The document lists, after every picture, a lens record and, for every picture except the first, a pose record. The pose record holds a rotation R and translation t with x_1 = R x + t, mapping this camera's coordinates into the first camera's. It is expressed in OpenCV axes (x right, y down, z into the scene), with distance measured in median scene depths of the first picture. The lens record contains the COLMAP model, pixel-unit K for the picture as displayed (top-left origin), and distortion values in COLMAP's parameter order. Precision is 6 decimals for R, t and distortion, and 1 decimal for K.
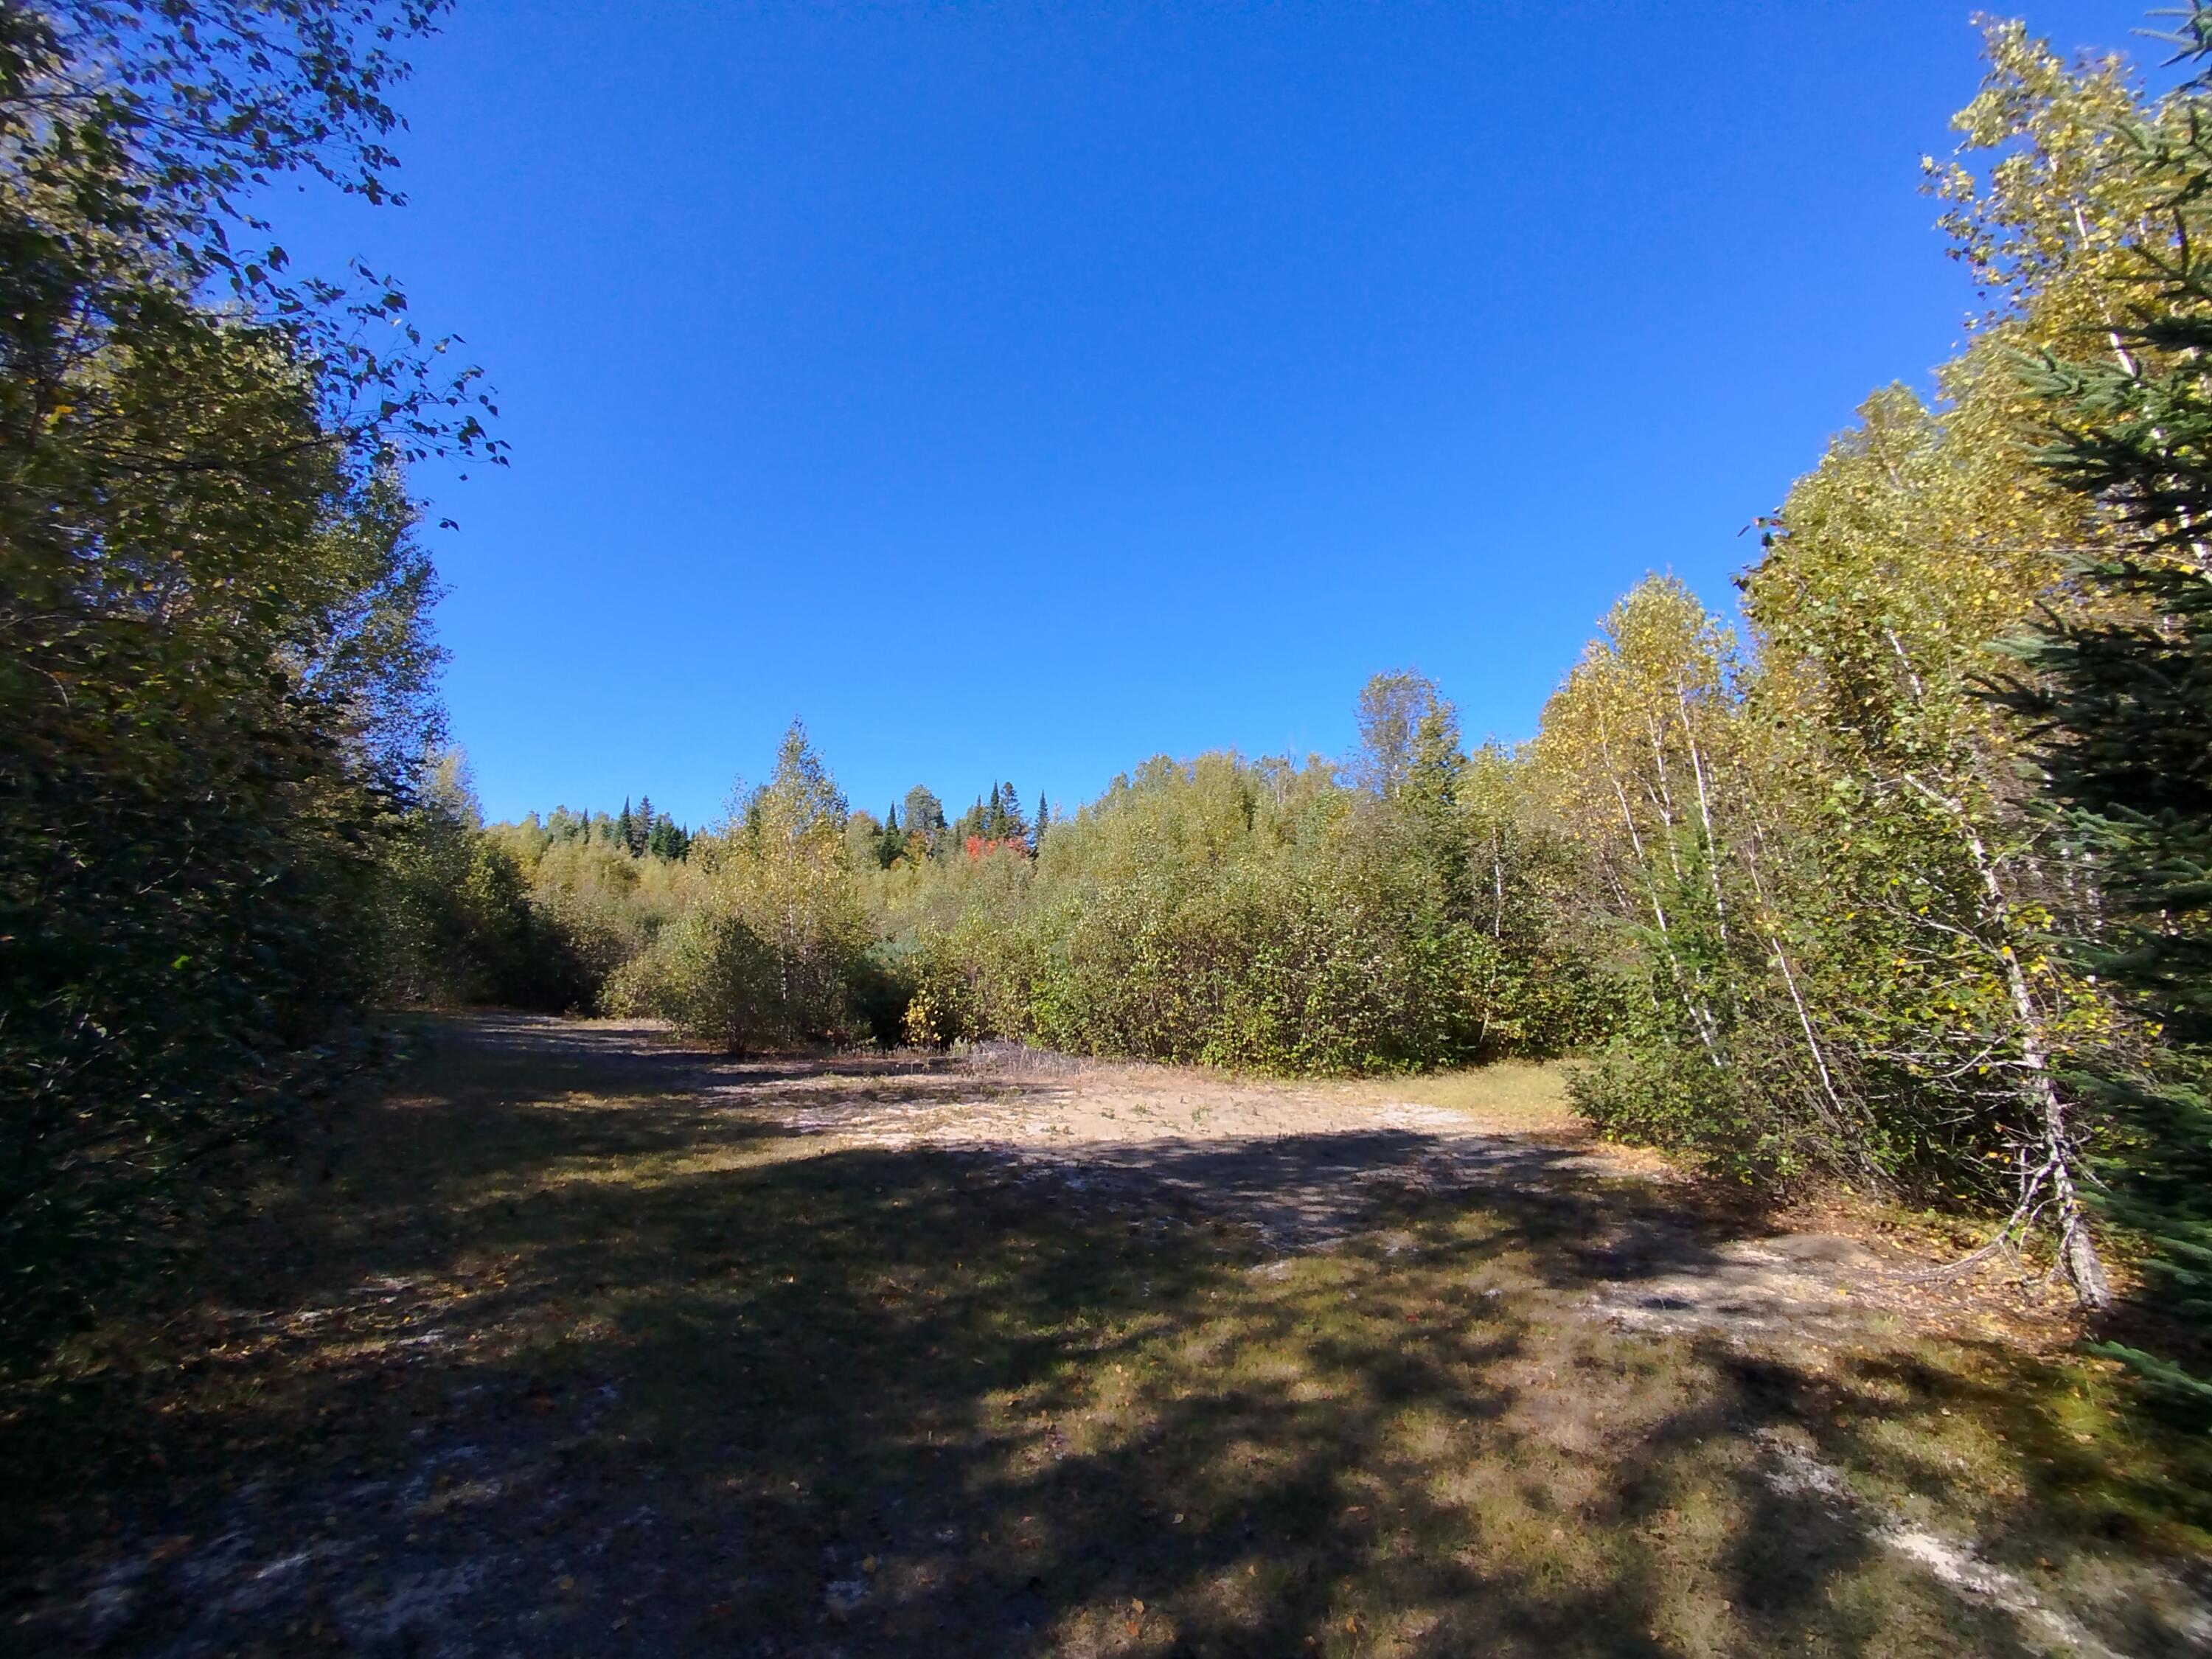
lens RADIAL K [[966.8, 0, 1106.0], [0, 966.8, 829.5], [0, 0, 1]] dist [0.000229, 0.000013]
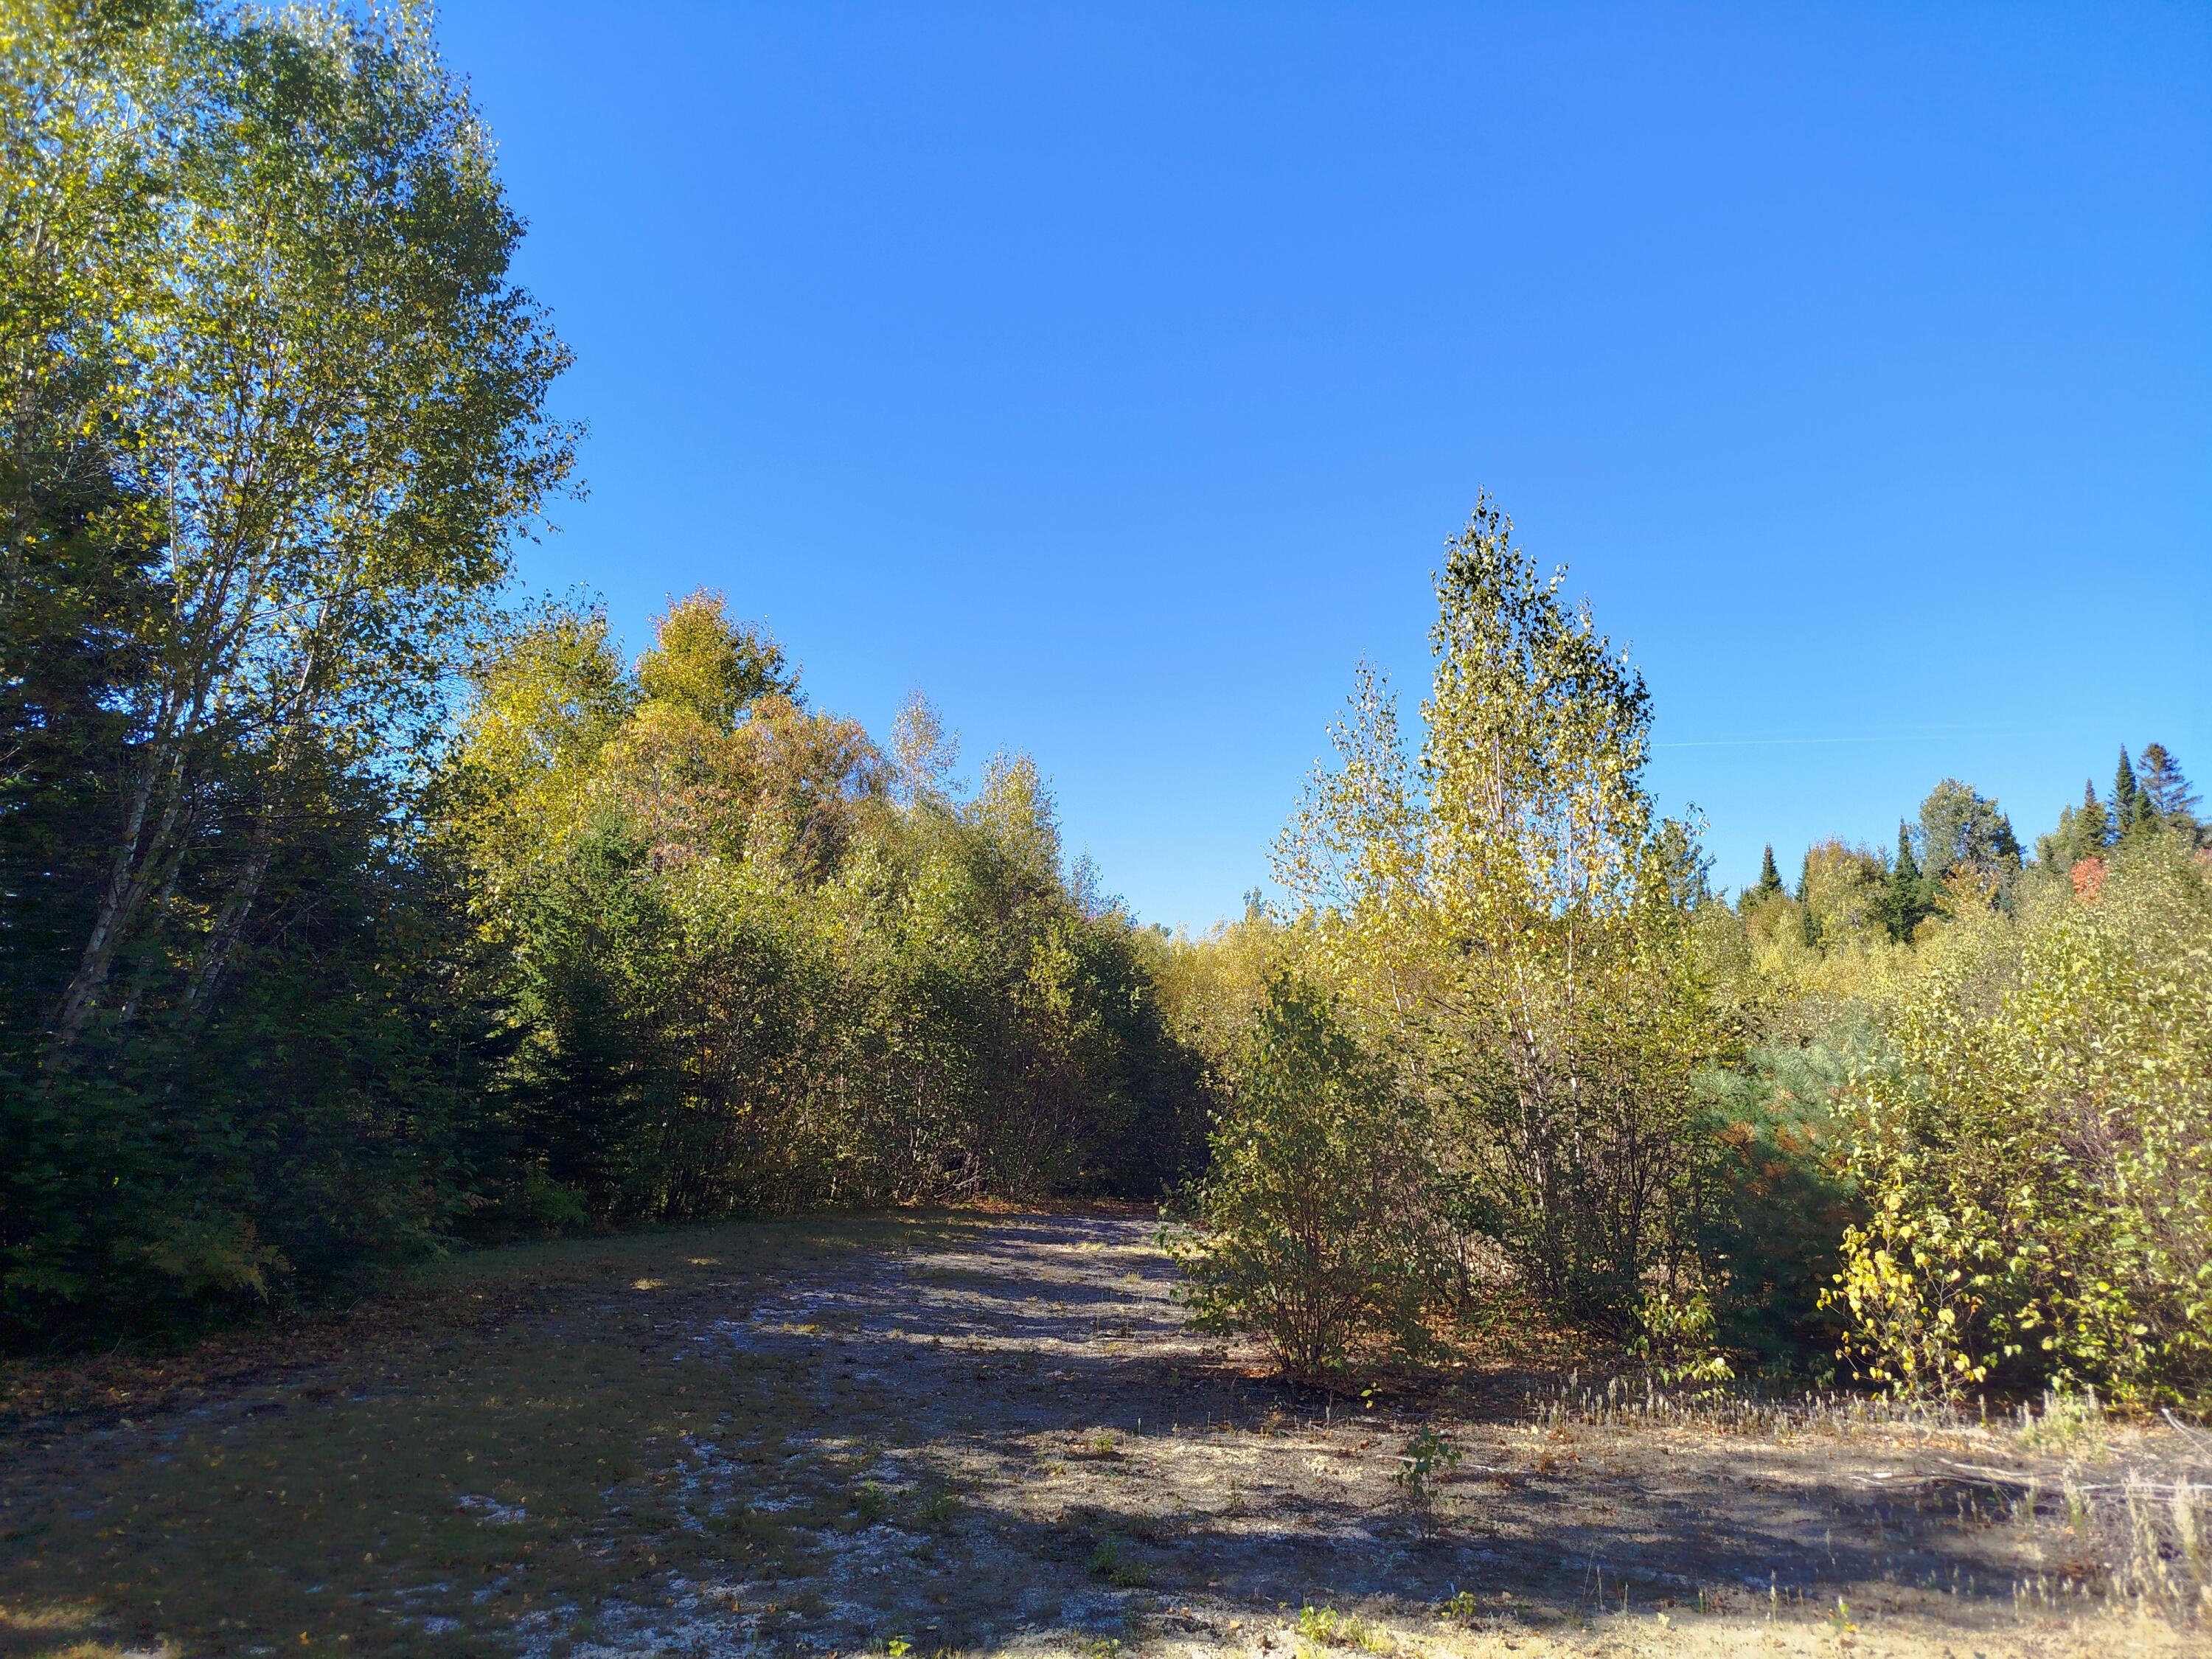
lens RADIAL K [[1552.7, 0, 1106.0], [0, 1552.7, 829.5], [0, 0, 1]] dist [0.007348, 0.004076]
pose [[0.759500, -0.131688, -0.637038, -0.018736], [0.097906, 0.991280, -0.088191, 0.024711], [0.643097, 0.004611, 0.765771, 0.159370]]
